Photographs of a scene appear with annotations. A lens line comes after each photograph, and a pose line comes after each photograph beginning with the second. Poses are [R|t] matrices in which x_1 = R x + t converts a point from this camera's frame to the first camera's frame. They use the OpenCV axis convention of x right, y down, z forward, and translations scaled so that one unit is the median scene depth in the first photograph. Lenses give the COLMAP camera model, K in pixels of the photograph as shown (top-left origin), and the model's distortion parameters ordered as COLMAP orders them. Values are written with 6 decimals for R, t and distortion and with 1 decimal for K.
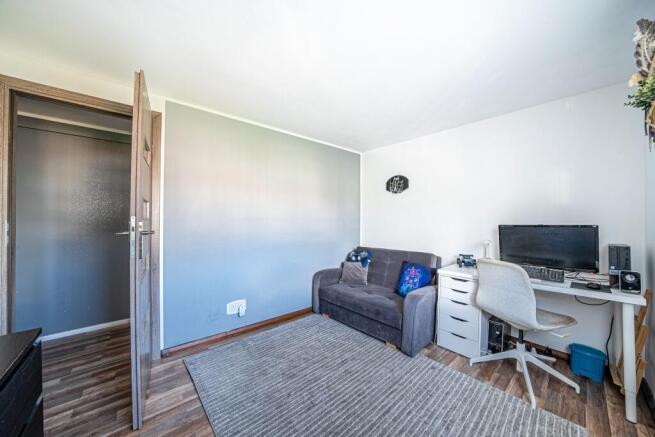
lens RADIAL K [[226.0, 0, 325.9], [0, 226.0, 218.5], [0, 0, 1]] dist [-0.019083, -0.000089]
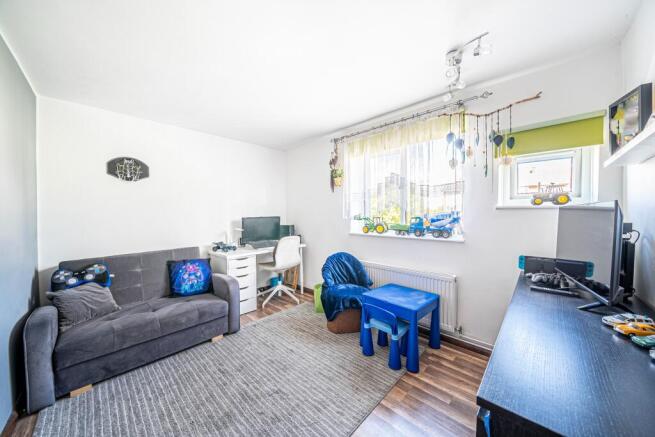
lens RADIAL K [[226.0, 0, 325.9], [0, 226.0, 217.1], [0, 0, 1]] dist [-0.019083, -0.000089]
pose [[-0.074544, -0.018176, 0.997052, -0.571067], [0.000144, 0.999834, 0.018238, -0.001189], [-0.997218, 0.001503, -0.074529, 0.441583]]
